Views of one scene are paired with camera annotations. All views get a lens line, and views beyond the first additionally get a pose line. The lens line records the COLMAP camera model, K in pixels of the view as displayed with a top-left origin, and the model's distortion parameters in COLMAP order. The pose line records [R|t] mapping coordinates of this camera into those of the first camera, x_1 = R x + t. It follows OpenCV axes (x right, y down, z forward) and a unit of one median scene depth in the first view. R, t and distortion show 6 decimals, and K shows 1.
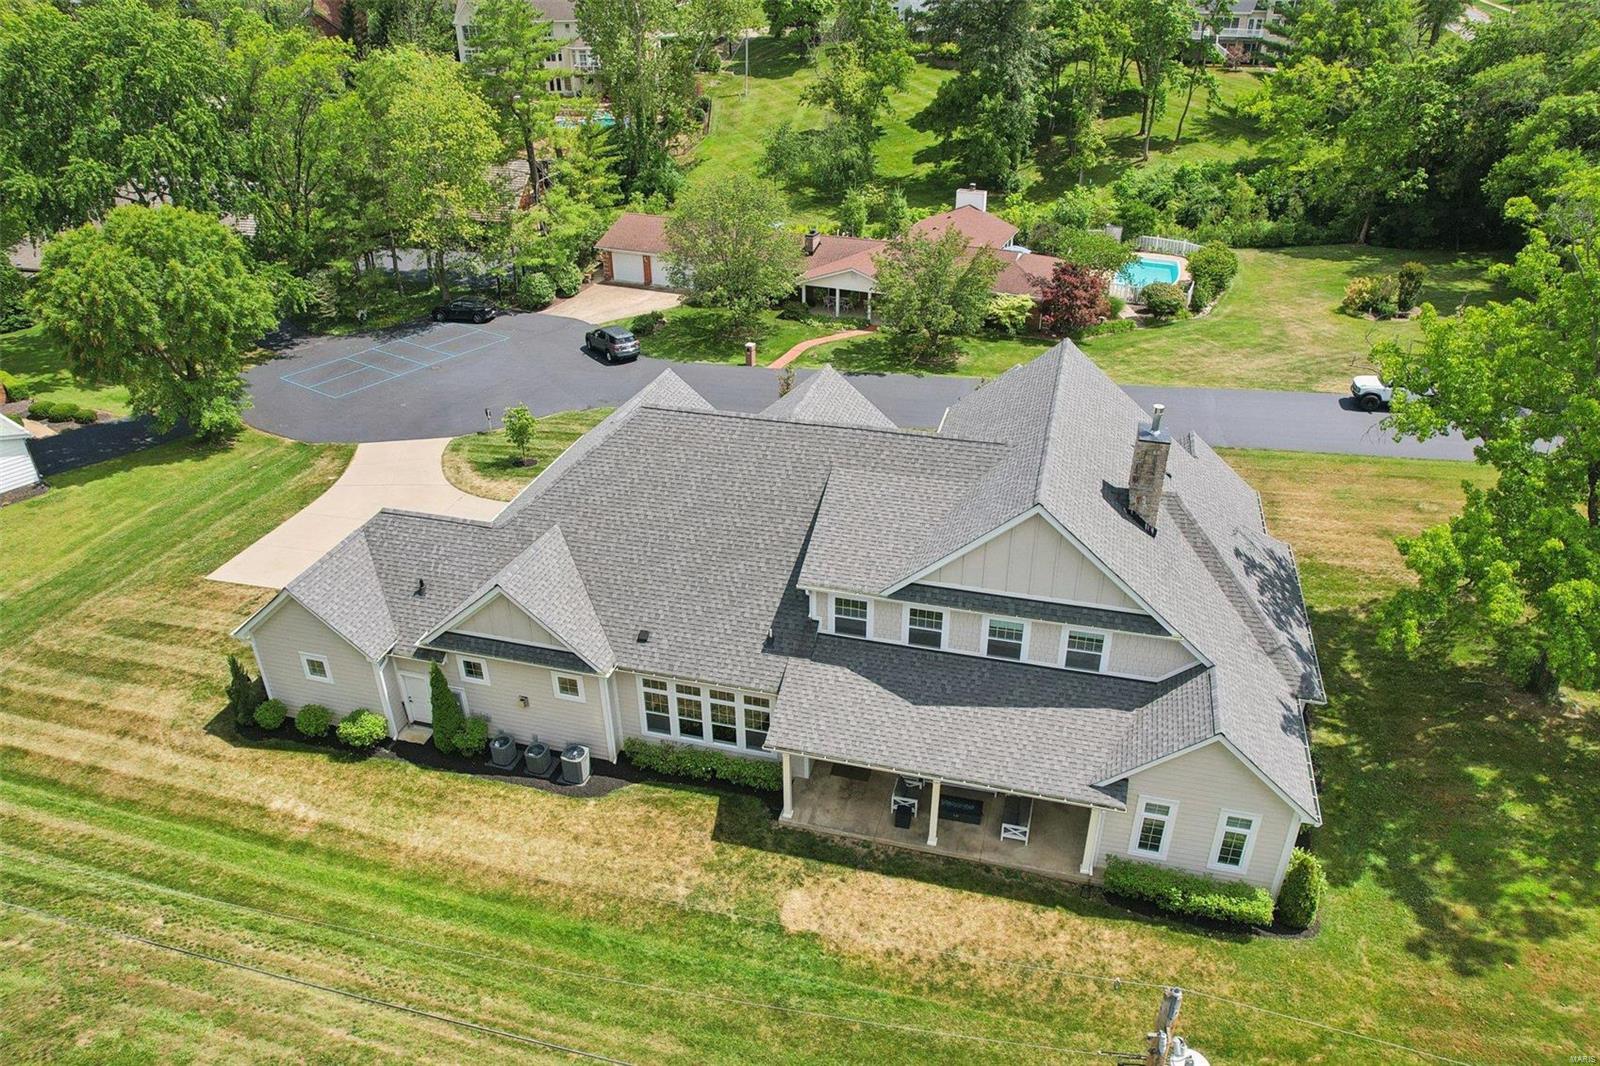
lens RADIAL K [[1077.0, 0, 800.0], [0, 1077.0, 533.0], [0, 0, 1]] dist [-0.082954, 0.070626]
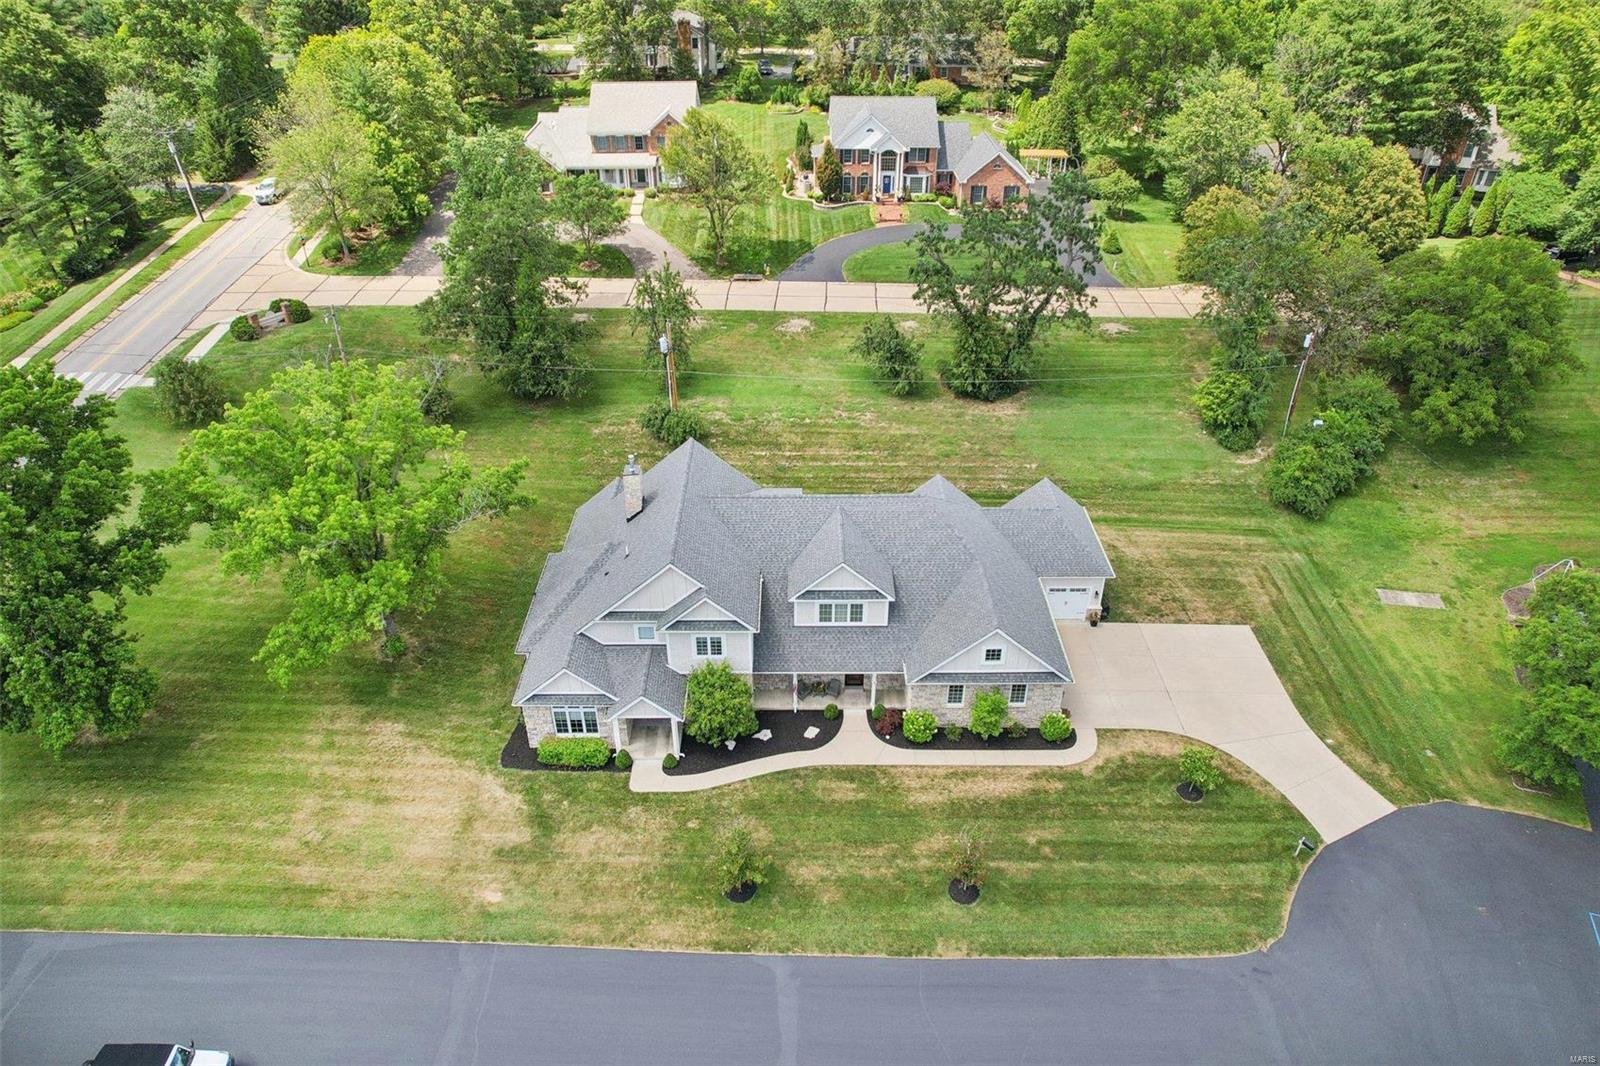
lens RADIAL K [[1077.0, 0, 800.0], [0, 1077.0, 533.0], [0, 0, 1]] dist [-0.082954, 0.070626]
pose [[-0.963149, 0.145956, -0.225924, 0.445479], [-0.131348, 0.477768, 0.868612, -1.578482], [0.234718, 0.866277, -0.440990, 1.820644]]
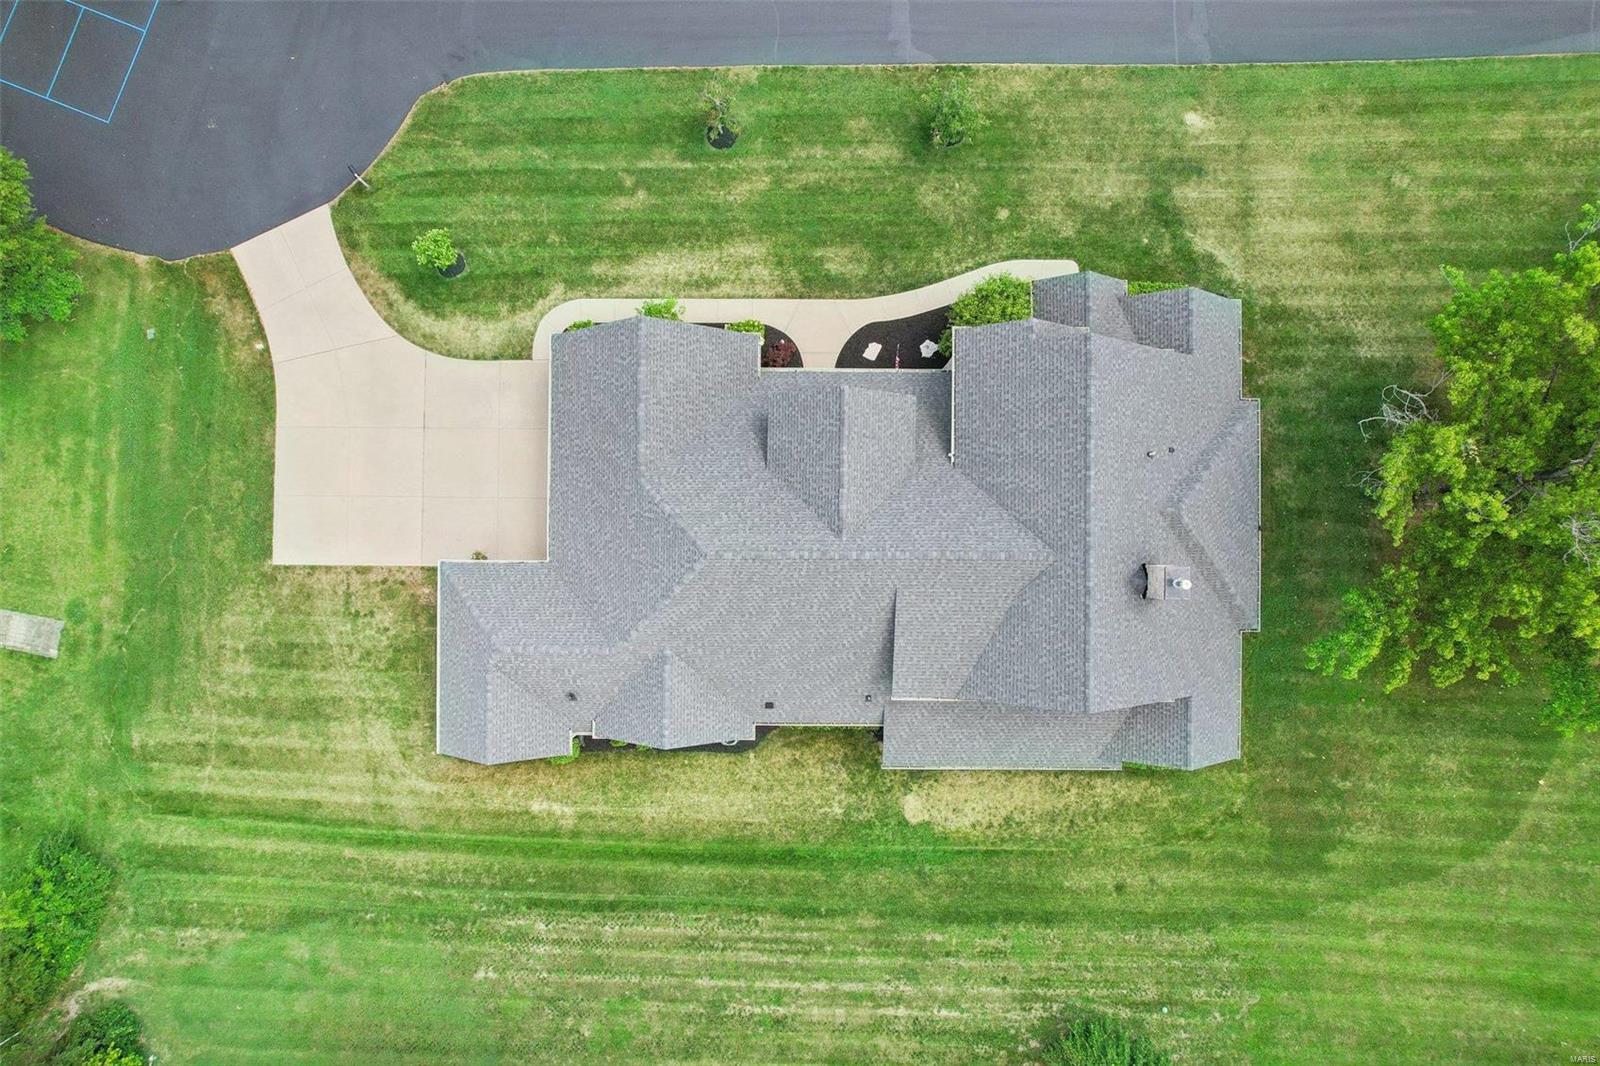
lens RADIAL K [[1044.9, 0, 797.0], [0, 1044.9, 528.7], [0, 0, 1]] dist [-0.071026, 0.060186]
pose [[0.966948, -0.254958, 0.002705, -0.059039], [0.128229, 0.495435, 0.859128, -1.050453], [-0.220382, -0.830386, 0.511753, 0.498890]]
